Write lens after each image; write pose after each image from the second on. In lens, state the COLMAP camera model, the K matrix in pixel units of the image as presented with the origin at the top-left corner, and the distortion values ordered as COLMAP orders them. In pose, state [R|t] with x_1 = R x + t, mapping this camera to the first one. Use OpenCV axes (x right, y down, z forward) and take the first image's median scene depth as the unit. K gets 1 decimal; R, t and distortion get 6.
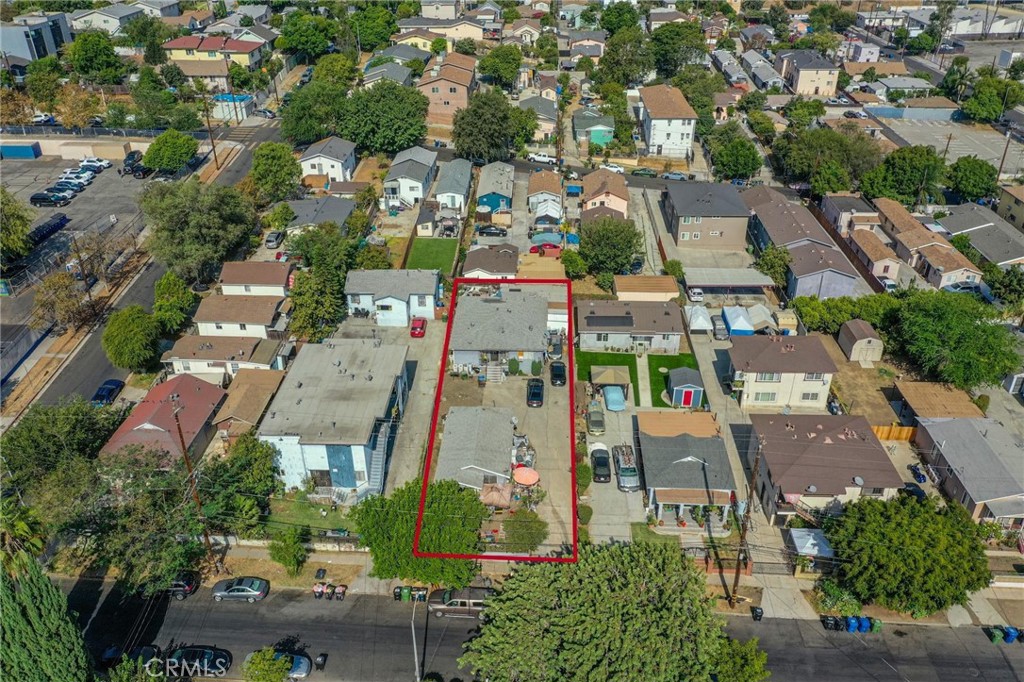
lens RADIAL K [[804.5, 0, 507.6], [0, 804.5, 342.0], [0, 0, 1]] dist [-0.000347, 0.001307]
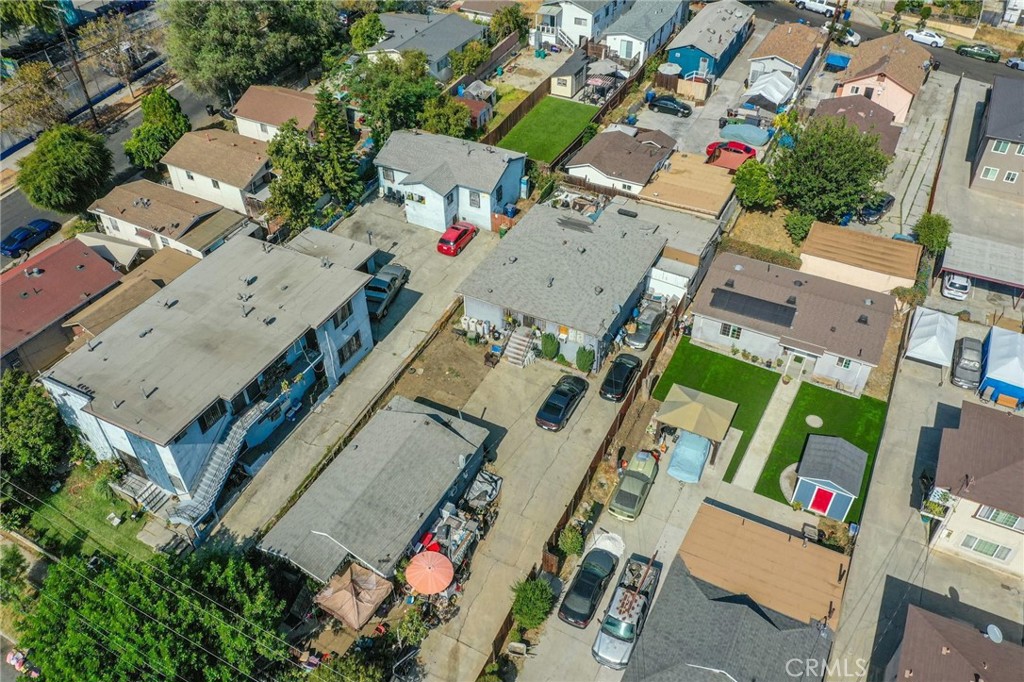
lens RADIAL K [[804.5, 0, 507.5], [0, 804.5, 340.7], [0, 0, 1]] dist [-0.000347, 0.001307]
pose [[0.906399, 0.274842, -0.320783, 0.128197], [-0.209164, 0.951773, 0.224453, -0.076616], [0.367002, -0.136348, 0.920173, 0.327168]]
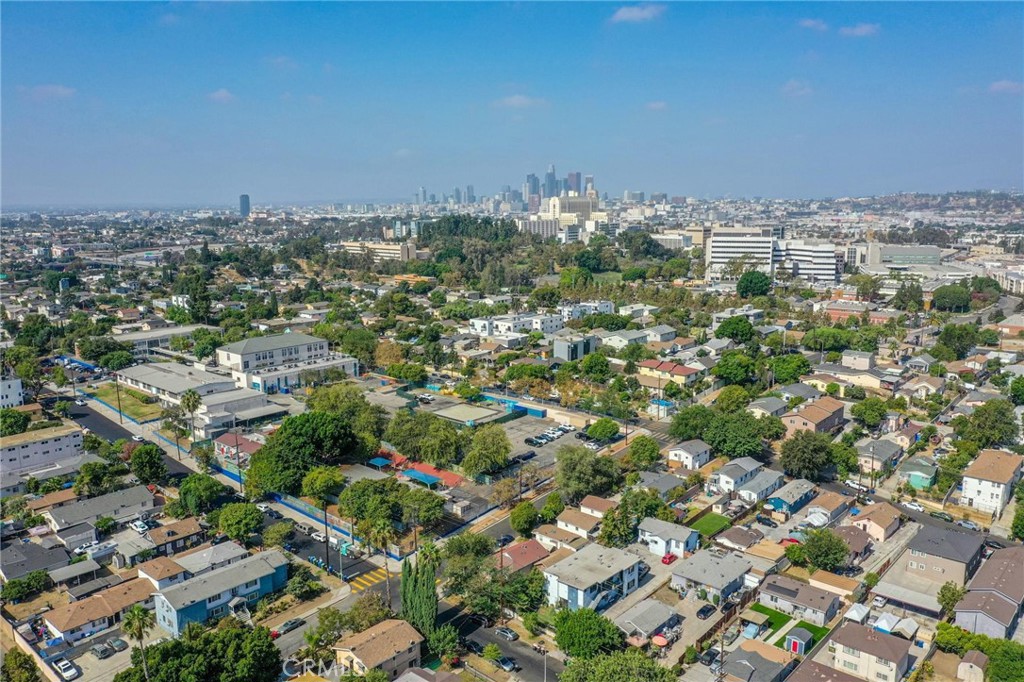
lens RADIAL K [[804.5, 0, 508.4], [0, 804.5, 341.4], [0, 0, 1]] dist [-0.000347, 0.001307]
pose [[0.776335, 0.118669, -0.619049, 0.494716], [-0.318518, 0.921355, -0.222827, 0.035873], [0.543921, 0.370166, 0.753078, -0.492135]]
